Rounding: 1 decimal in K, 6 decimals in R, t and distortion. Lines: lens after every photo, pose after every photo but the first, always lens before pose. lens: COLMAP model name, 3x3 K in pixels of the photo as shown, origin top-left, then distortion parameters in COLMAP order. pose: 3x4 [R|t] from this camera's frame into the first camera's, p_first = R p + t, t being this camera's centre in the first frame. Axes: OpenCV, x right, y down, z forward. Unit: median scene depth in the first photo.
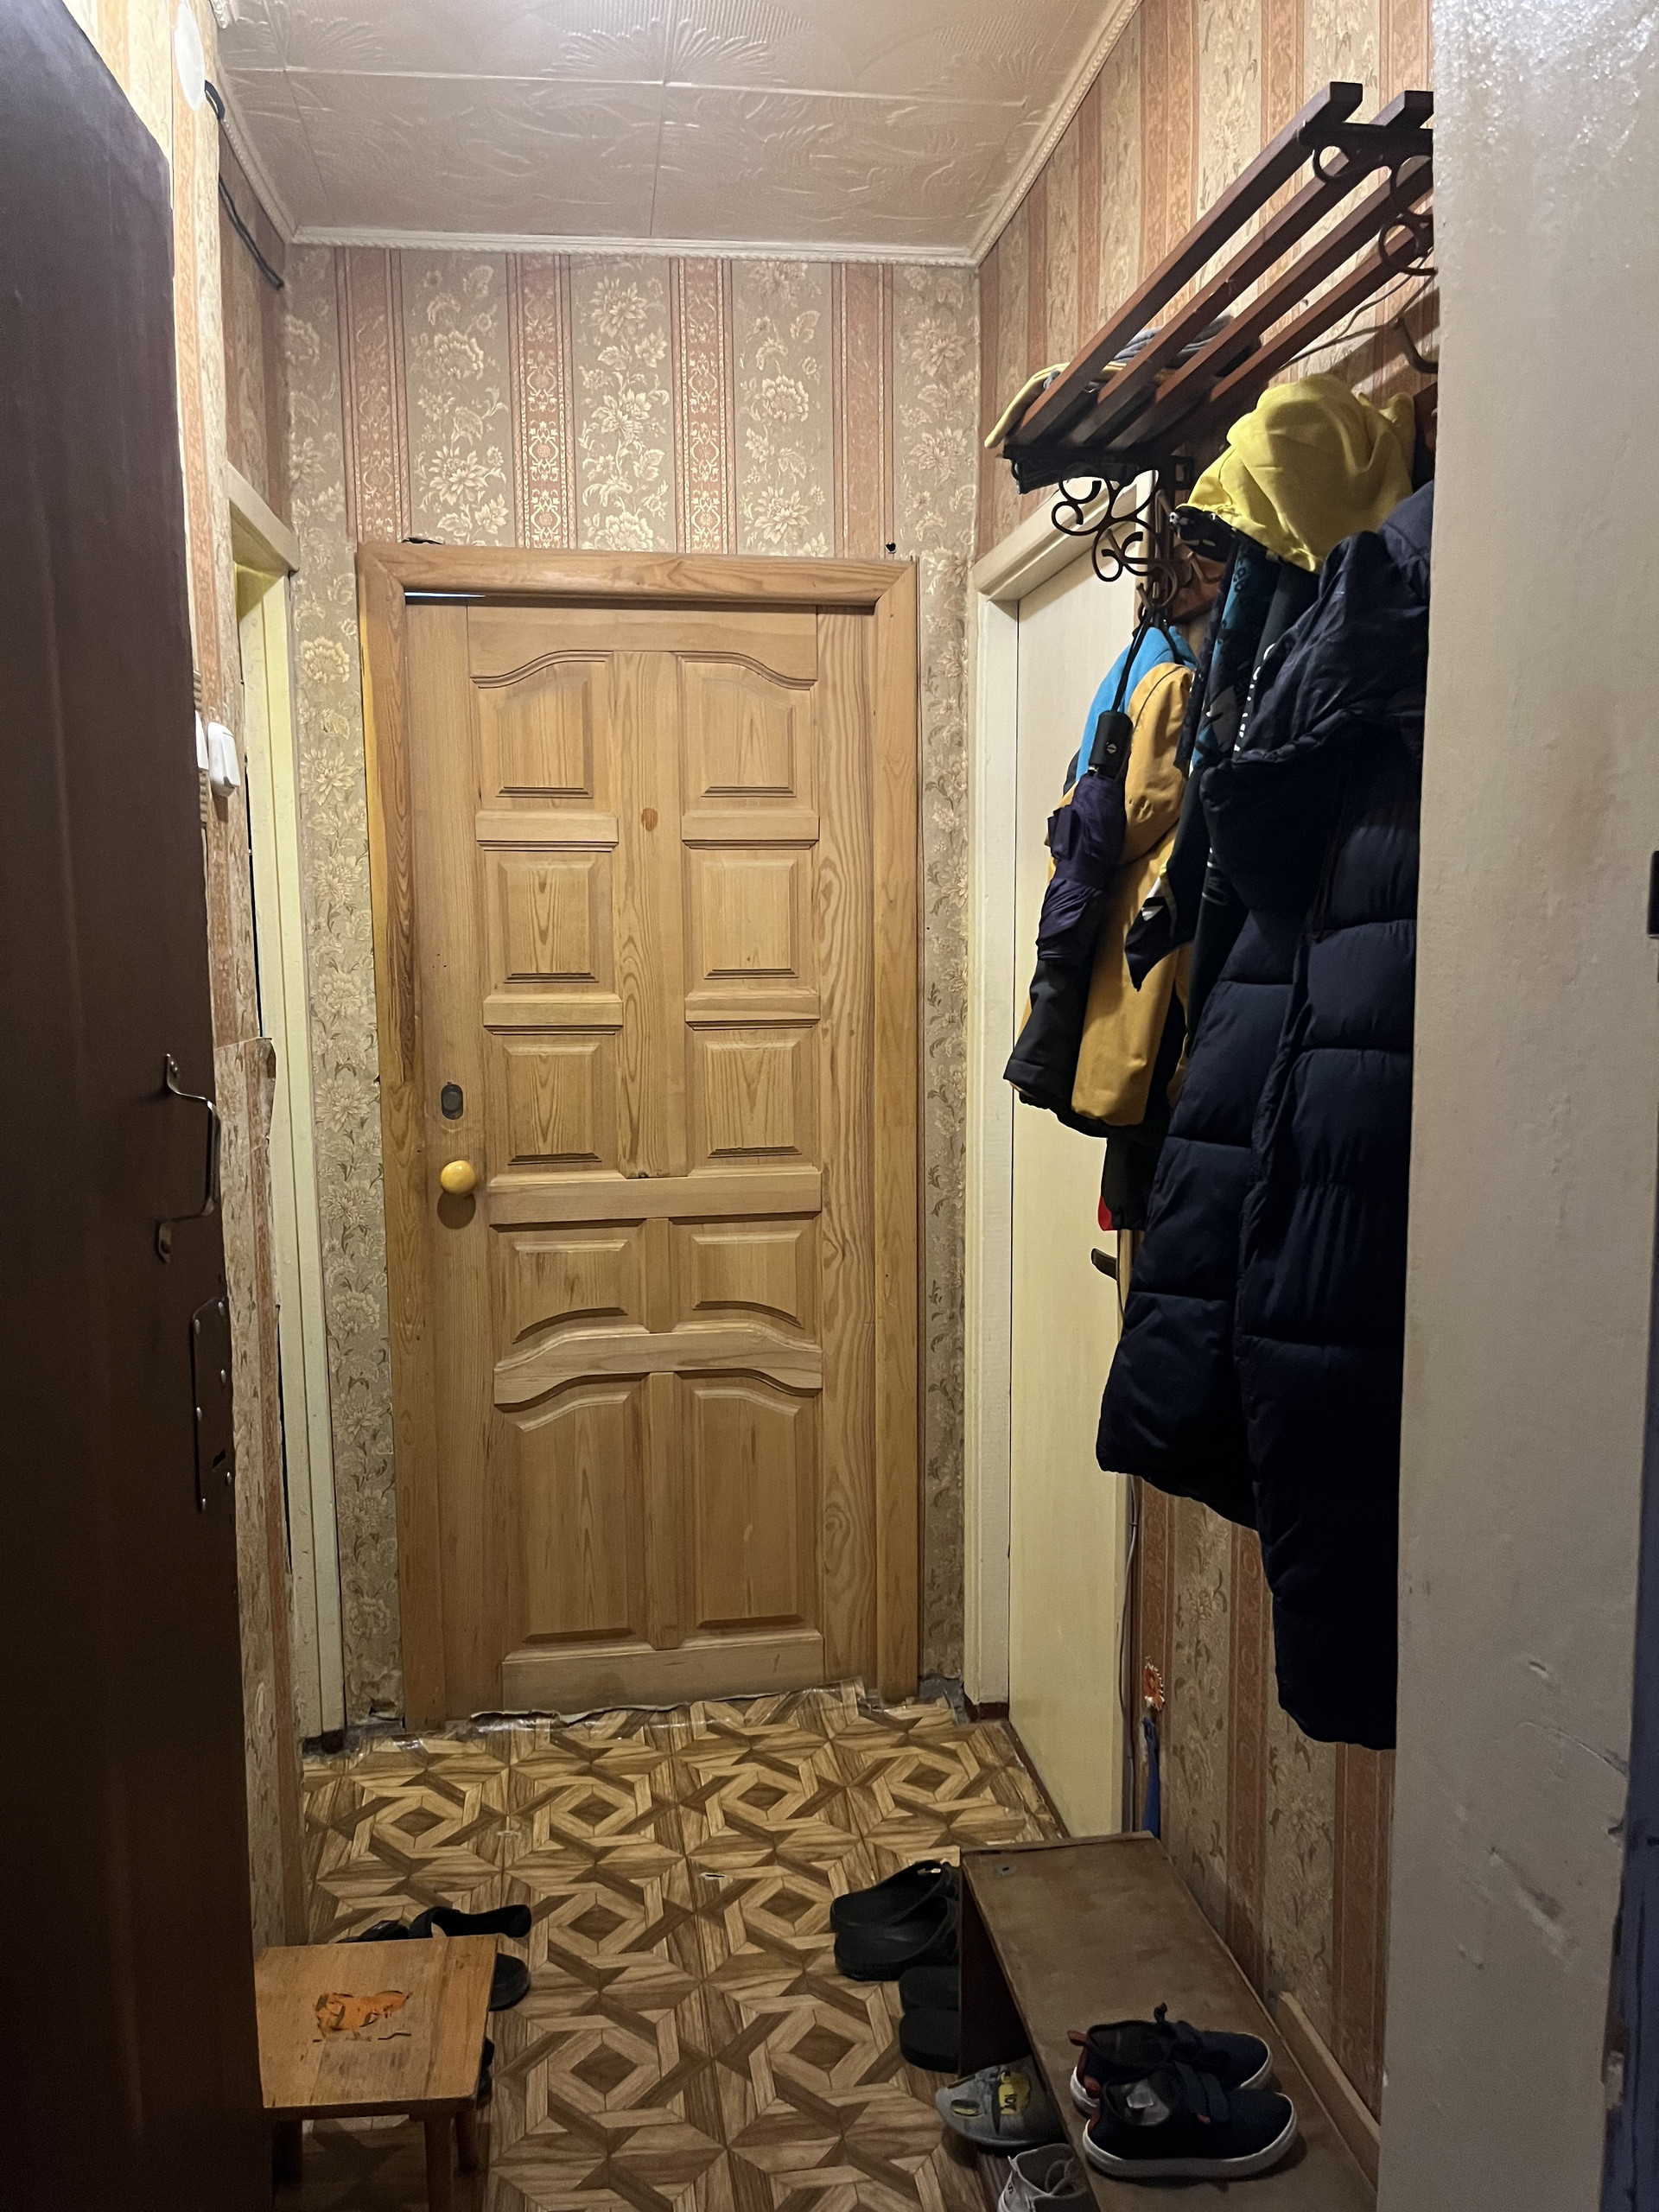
lens RADIAL K [[1694.8, 0, 825.1], [0, 1694.8, 1105.2], [0, 0, 1]] dist [0.049304, -0.065015]
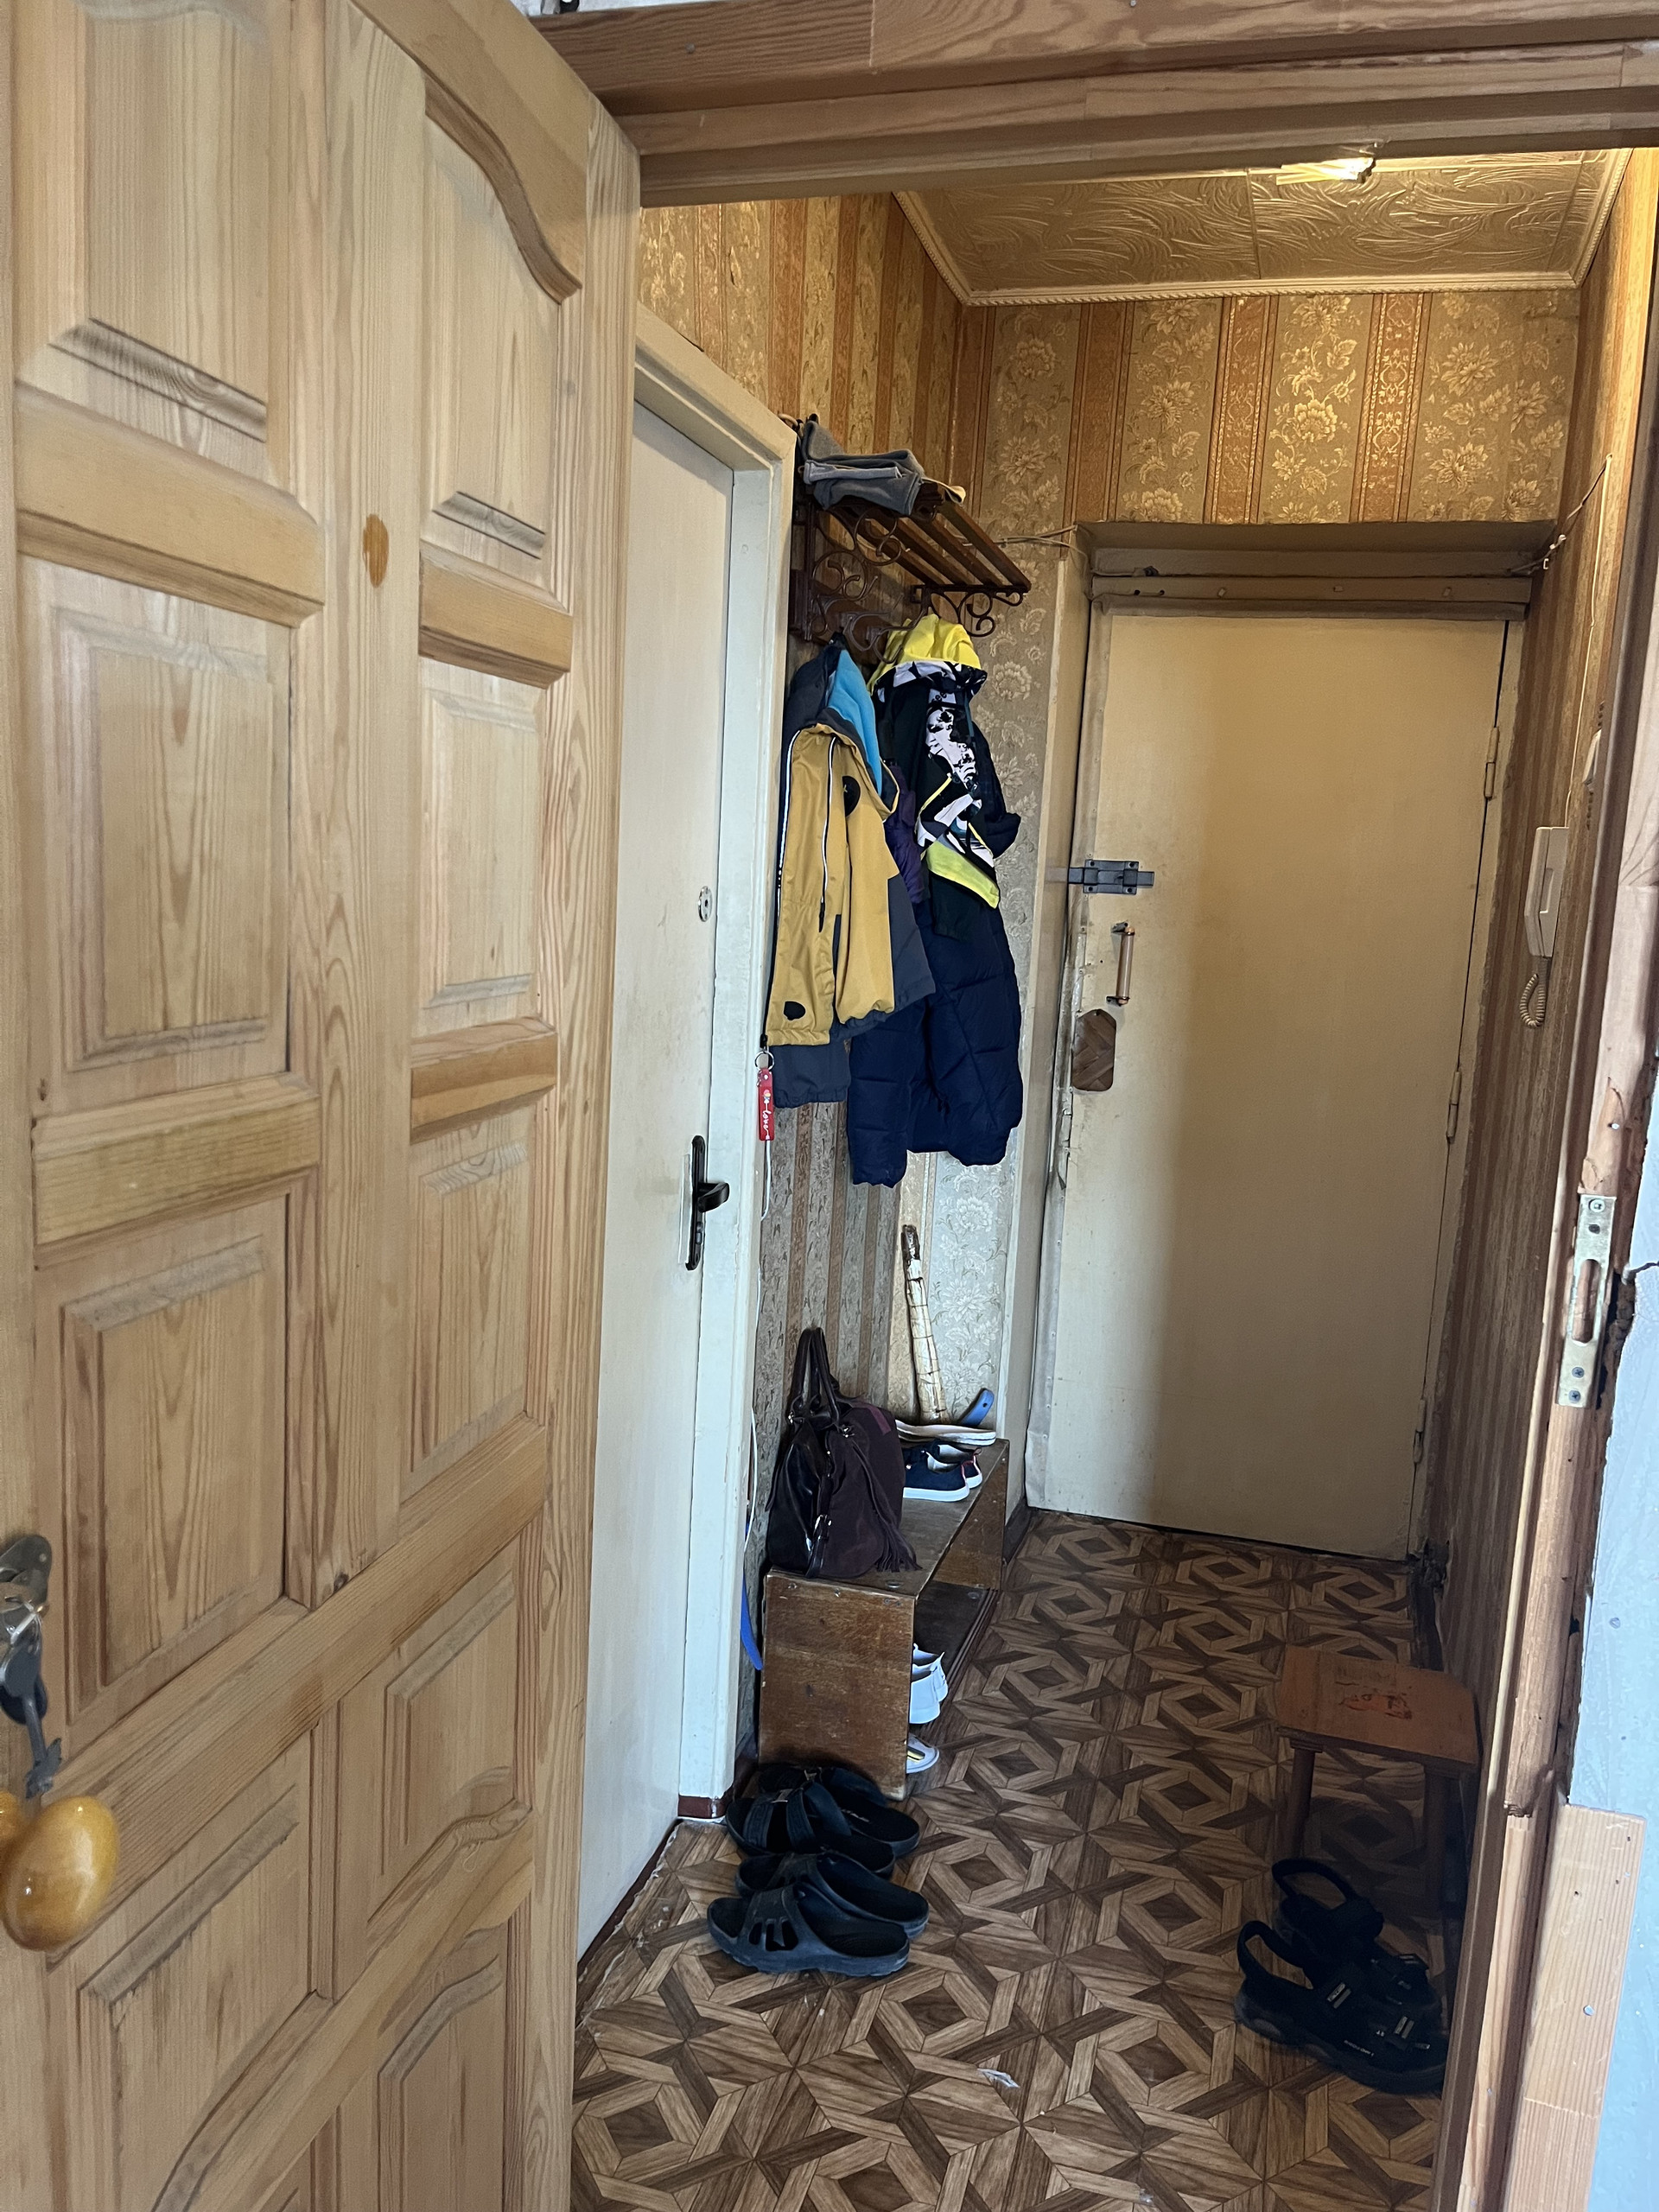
lens RADIAL K [[1694.8, 0, 826.4], [0, 1694.8, 1101.3], [0, 0, 1]] dist [0.049304, -0.065015]
pose [[-0.907143, -0.109513, 0.406324, -0.289436], [-0.000824, 0.966005, 0.258521, -0.216486], [-0.420822, 0.234181, -0.876395, 1.761954]]
